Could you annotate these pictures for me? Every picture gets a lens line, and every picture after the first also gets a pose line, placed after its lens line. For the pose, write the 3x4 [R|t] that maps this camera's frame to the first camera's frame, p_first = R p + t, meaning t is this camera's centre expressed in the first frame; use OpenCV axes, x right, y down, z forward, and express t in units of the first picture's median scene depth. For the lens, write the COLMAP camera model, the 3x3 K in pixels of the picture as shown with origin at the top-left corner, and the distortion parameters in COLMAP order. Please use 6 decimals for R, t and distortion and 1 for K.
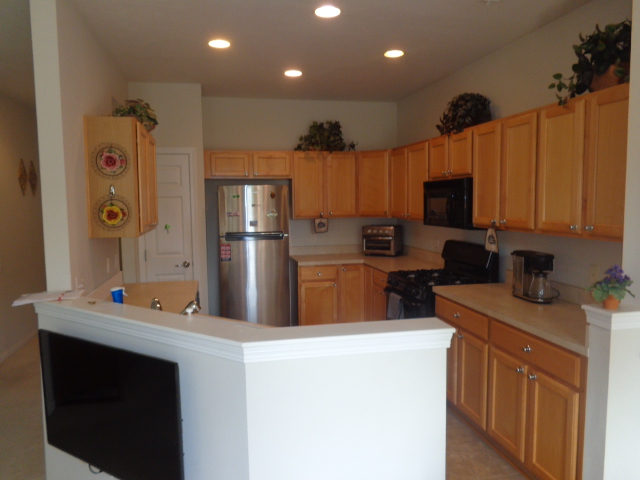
lens RADIAL K [[479.5, 0, 320.0], [0, 479.5, 240.0], [0, 0, 1]] dist [-0.003749, 0.002286]
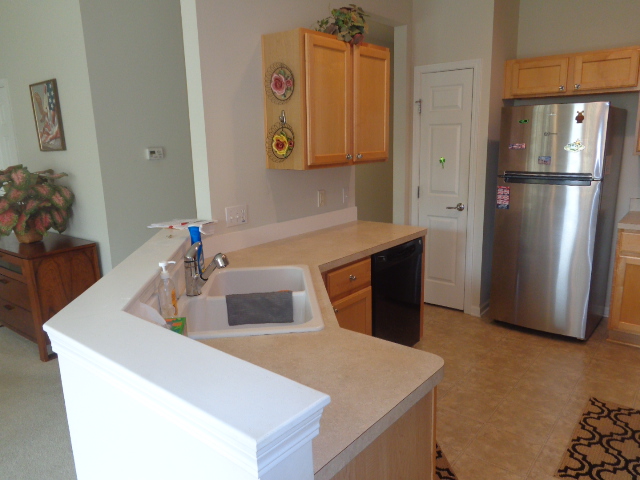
lens RADIAL K [[479.5, 0, 320.0], [0, 479.5, 240.0], [0, 0, 1]] dist [-0.003749, 0.002286]
pose [[0.630231, 0.158854, -0.759983, 0.229830], [-0.051778, 0.985266, 0.163005, -0.017552], [0.774679, -0.063381, 0.629170, 0.324146]]
